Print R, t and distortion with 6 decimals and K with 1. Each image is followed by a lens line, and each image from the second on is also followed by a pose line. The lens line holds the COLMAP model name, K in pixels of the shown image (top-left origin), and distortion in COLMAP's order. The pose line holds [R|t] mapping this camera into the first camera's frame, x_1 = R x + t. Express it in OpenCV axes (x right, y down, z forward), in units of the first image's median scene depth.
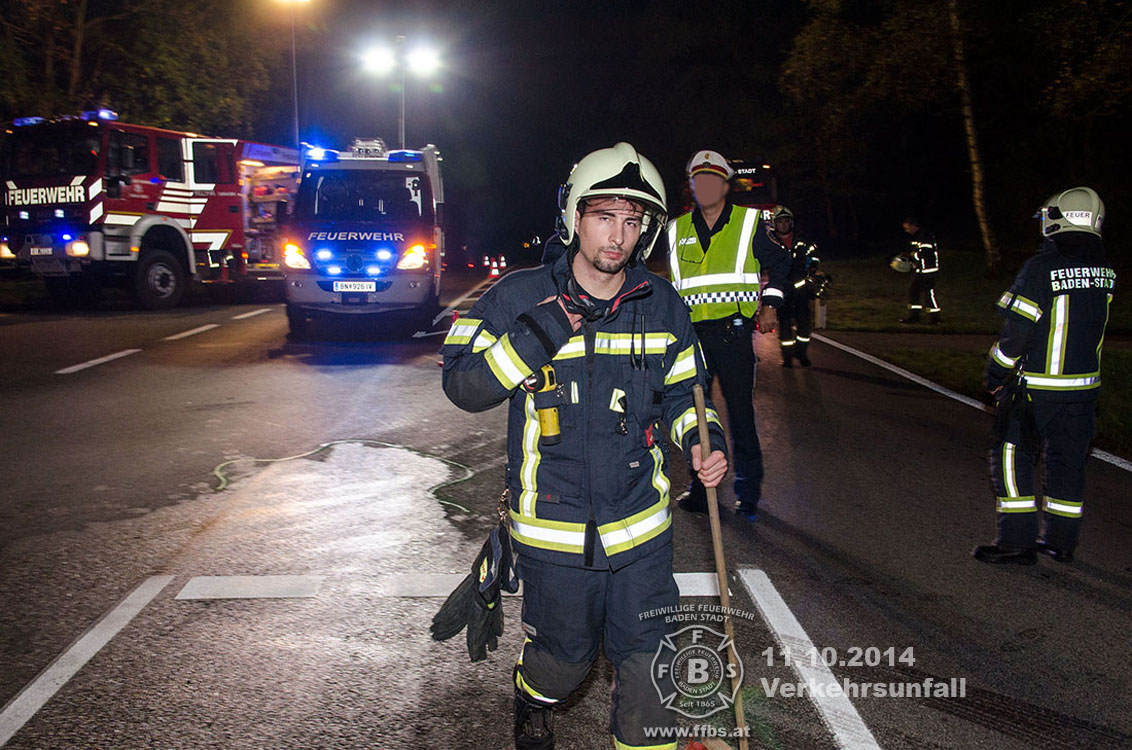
lens RADIAL K [[1098.7, 0, 568.0], [0, 1098.7, 378.2], [0, 0, 1]] dist [-0.015196, 0.000000]
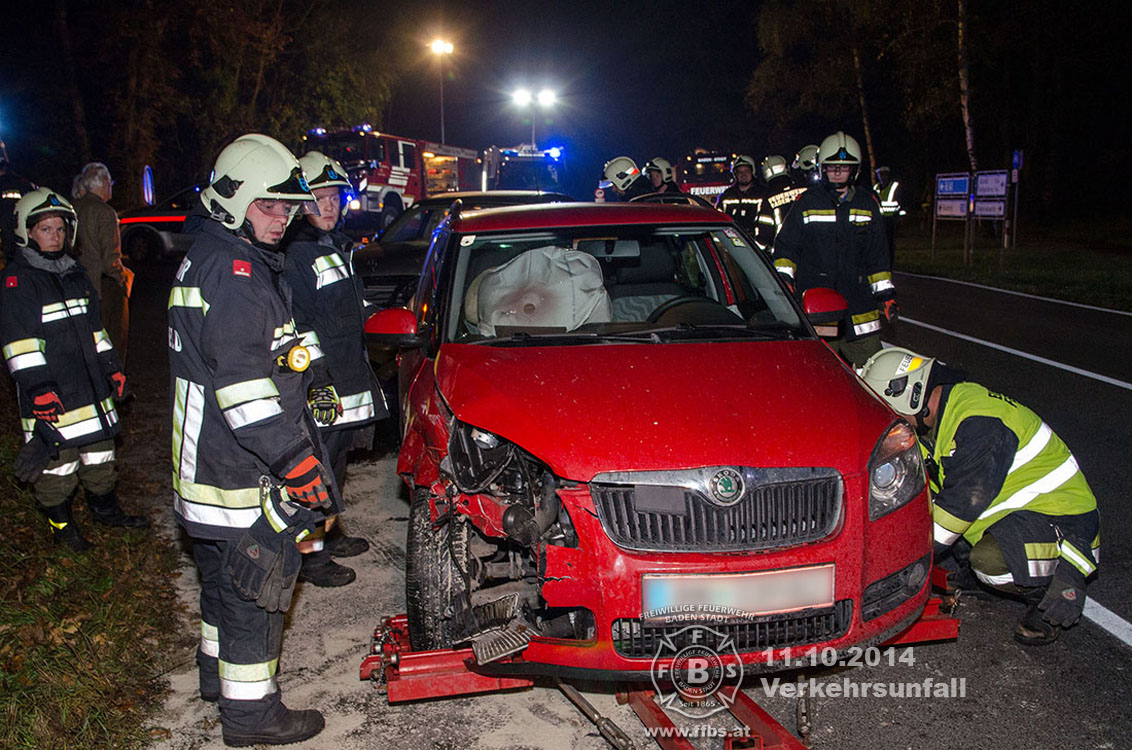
lens RADIAL K [[1098.7, 0, 565.8], [0, 1098.7, 377.4], [0, 0, 1]] dist [-0.015196, 0.000000]
pose [[0.999176, -0.005454, 0.040220, -0.161890], [0.004803, 0.999856, 0.016258, 0.120784], [-0.040302, -0.016052, 0.999059, -0.713049]]
